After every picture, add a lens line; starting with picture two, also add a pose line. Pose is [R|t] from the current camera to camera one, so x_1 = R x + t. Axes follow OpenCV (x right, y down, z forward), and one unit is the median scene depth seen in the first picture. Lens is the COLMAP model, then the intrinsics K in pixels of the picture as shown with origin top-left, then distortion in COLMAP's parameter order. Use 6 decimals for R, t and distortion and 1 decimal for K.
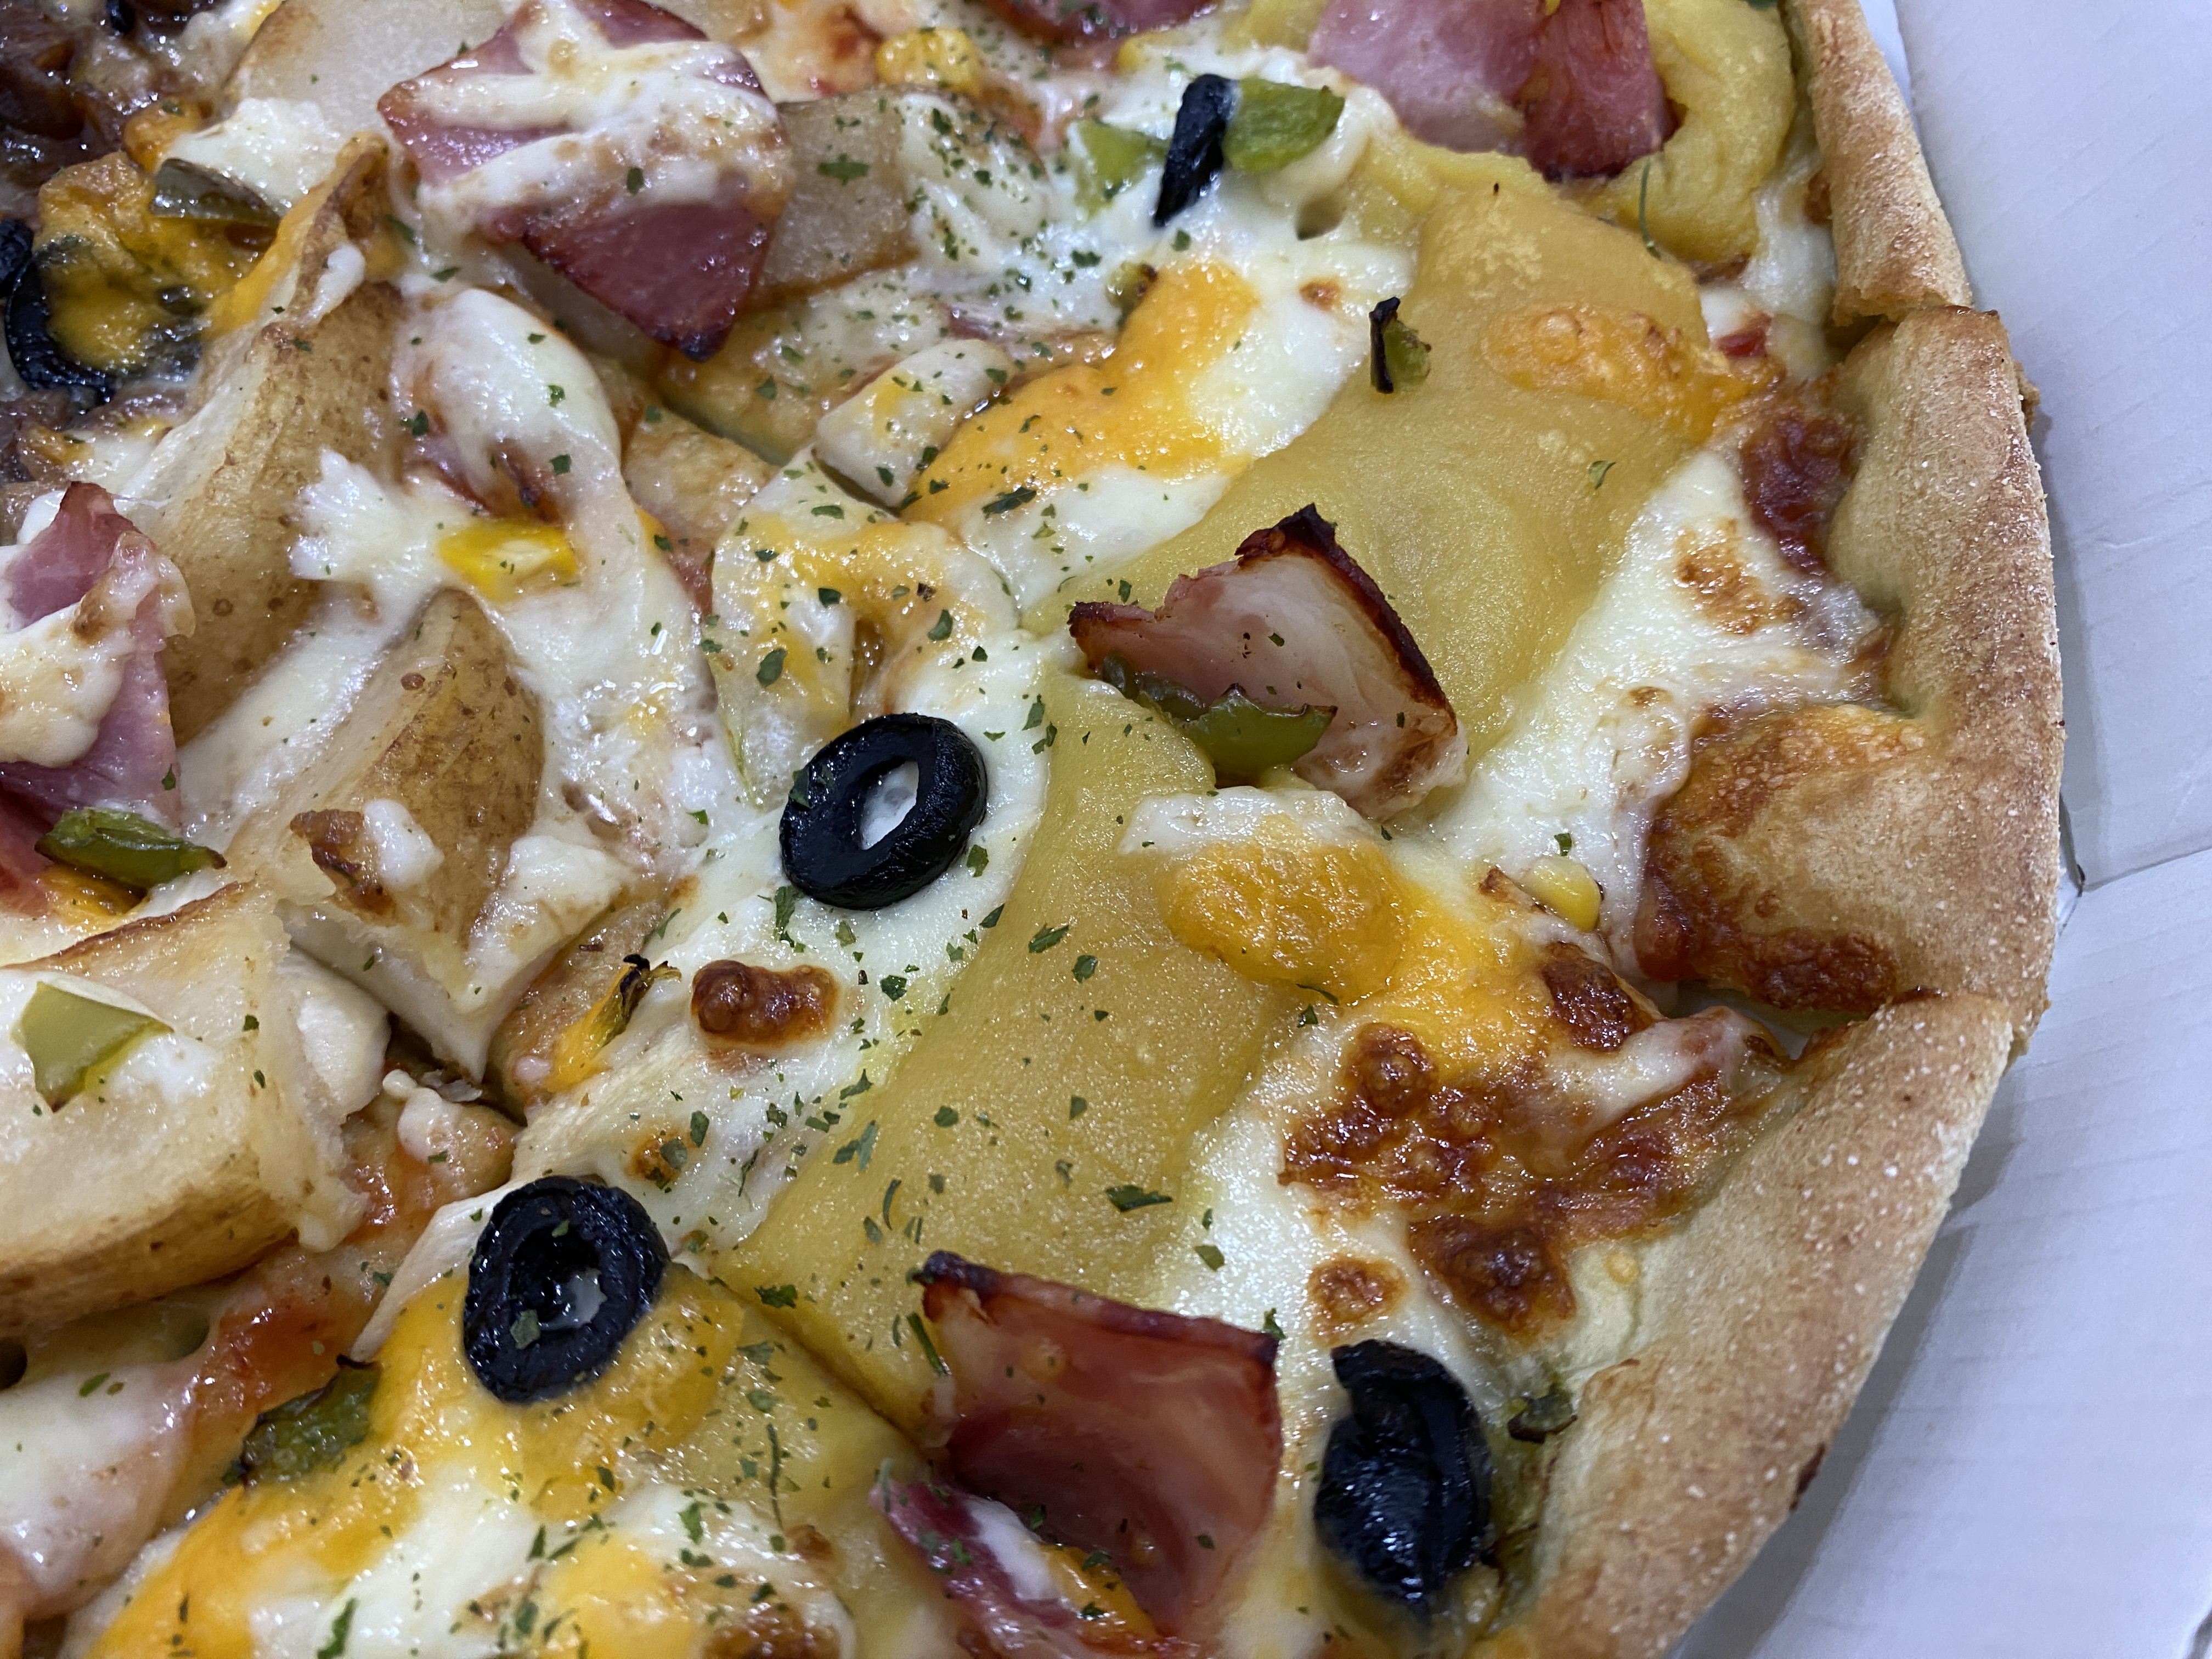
lens RADIAL K [[1719.9, 0, 1039.7], [0, 1719.9, 785.2], [0, 0, 1]] dist [0.006283, -0.006432]
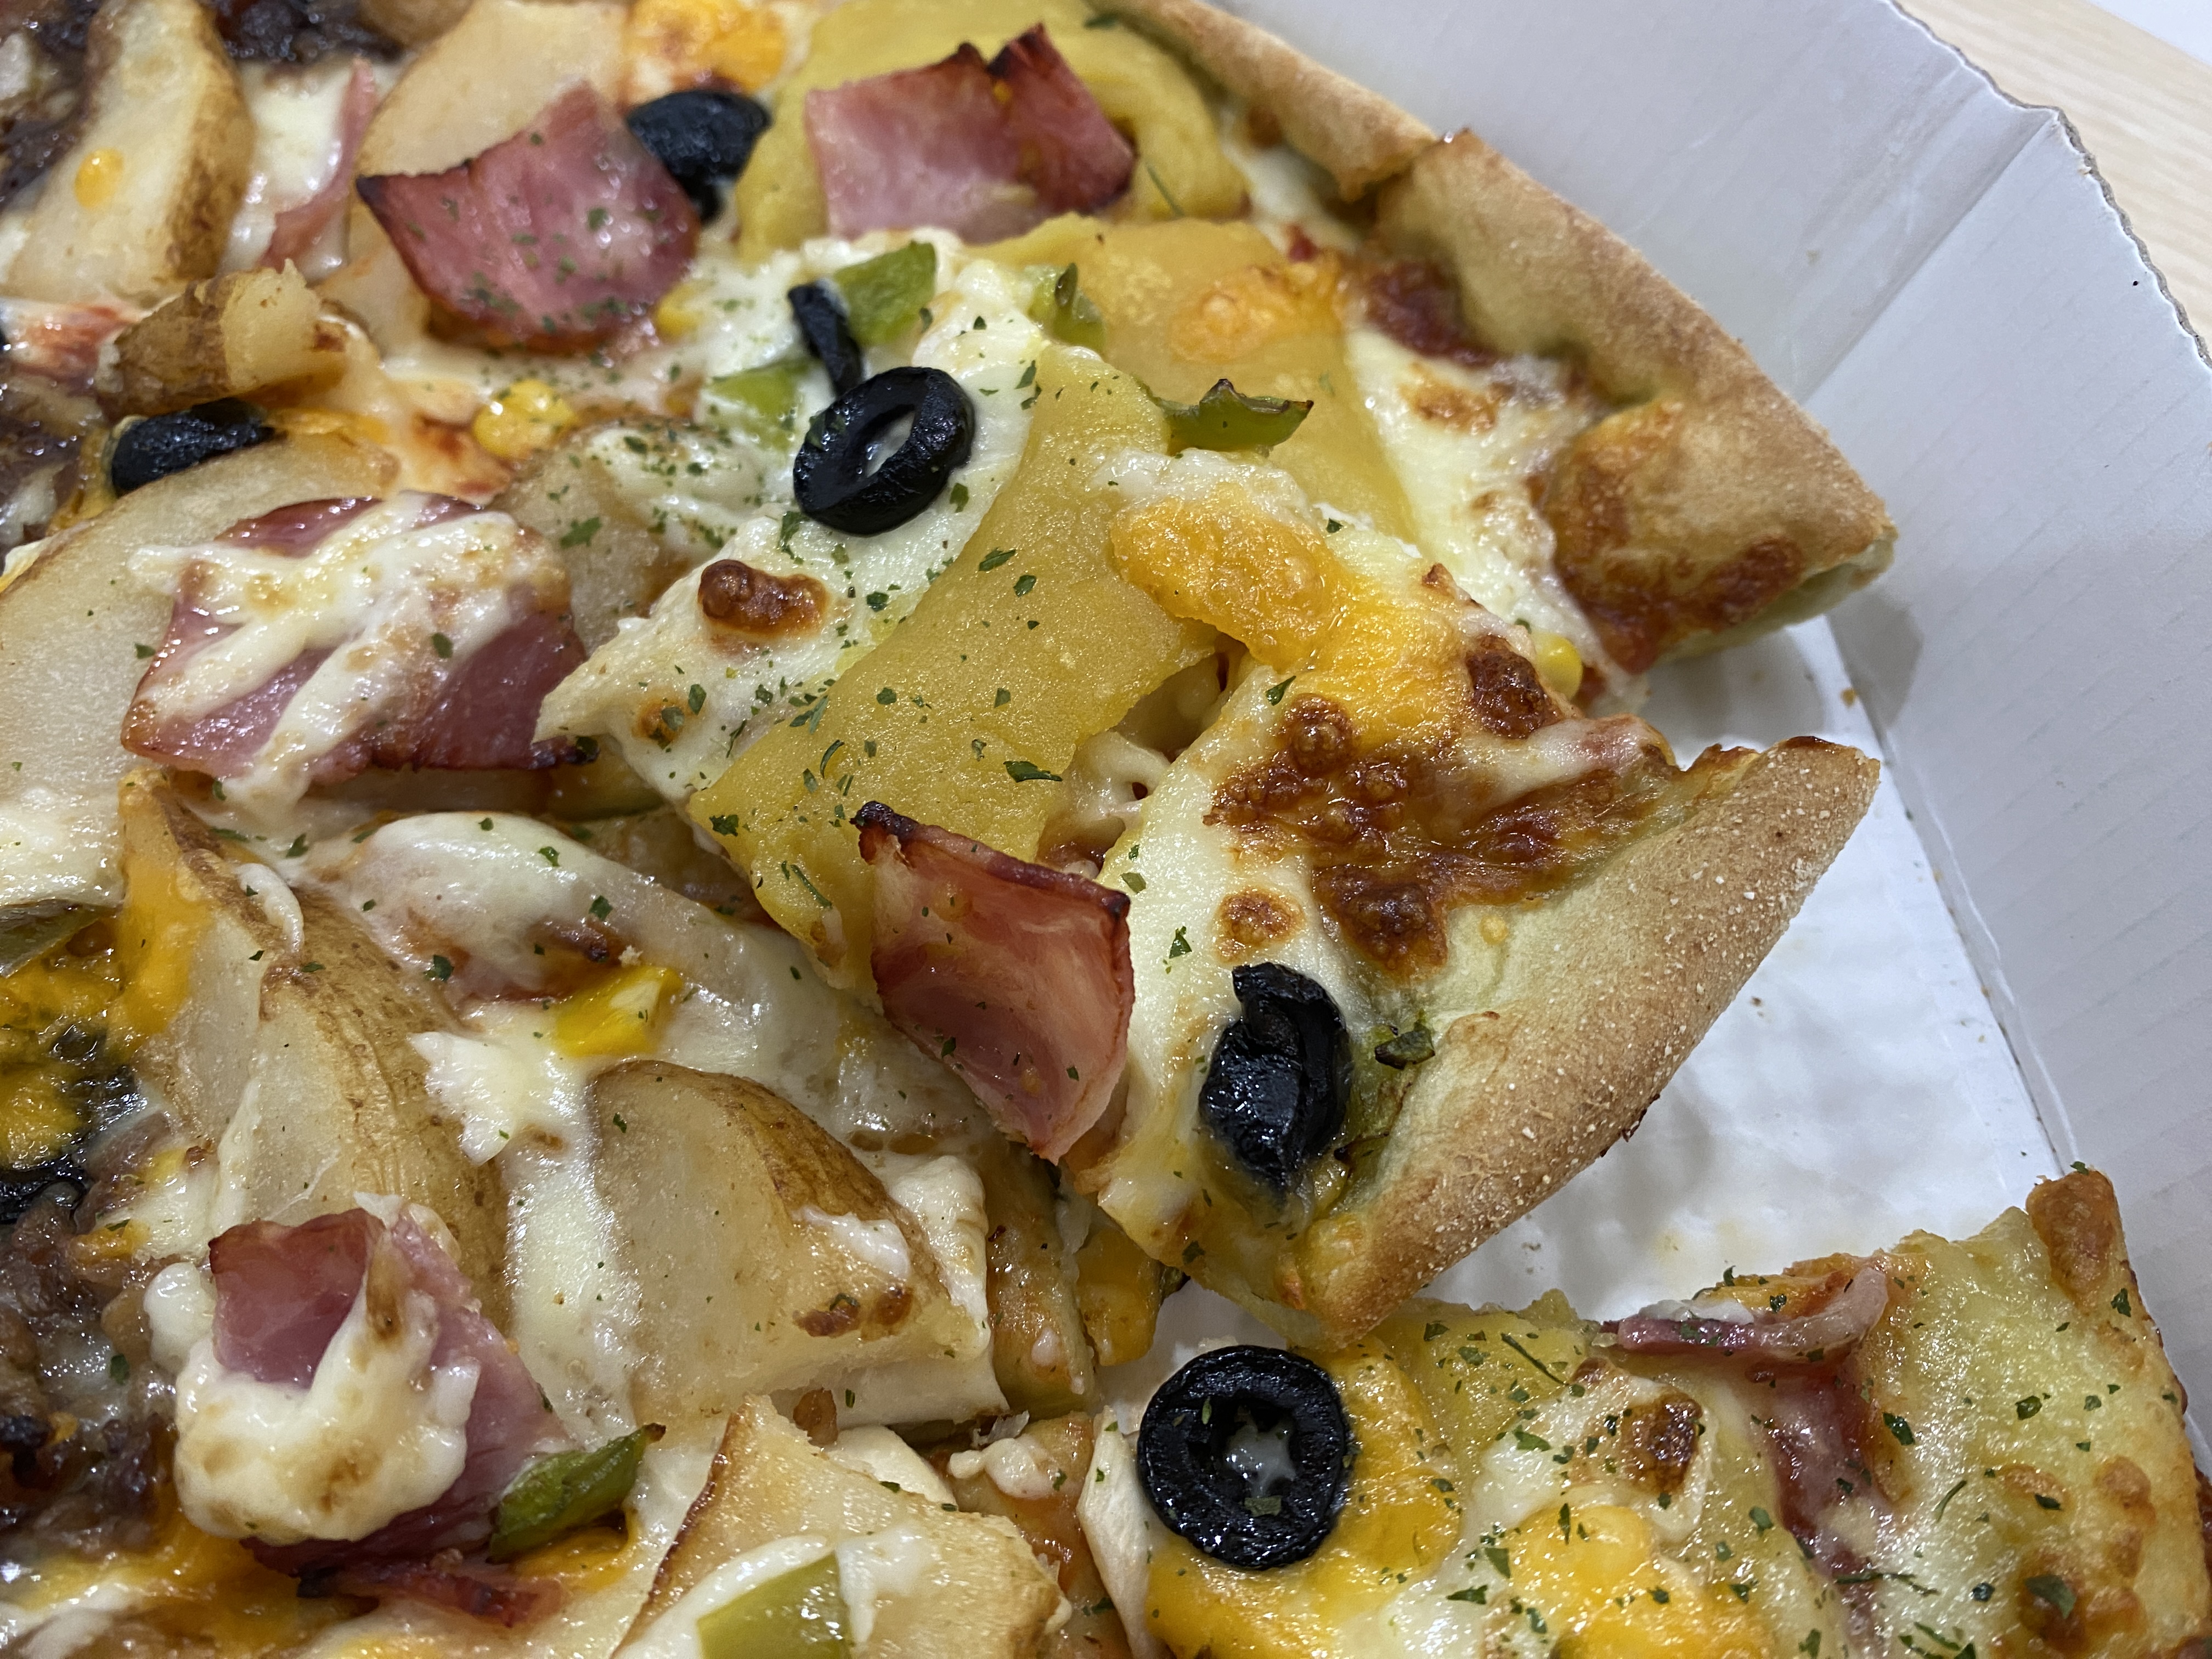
lens RADIAL K [[1719.9, 0, 1039.7], [0, 1719.9, 785.2], [0, 0, 1]] dist [0.006283, -0.006432]
pose [[0.721109, -0.582106, 0.375705, -0.417491], [0.612109, 0.789310, 0.048082, -0.132343], [-0.324536, 0.195300, 0.925491, -0.000319]]
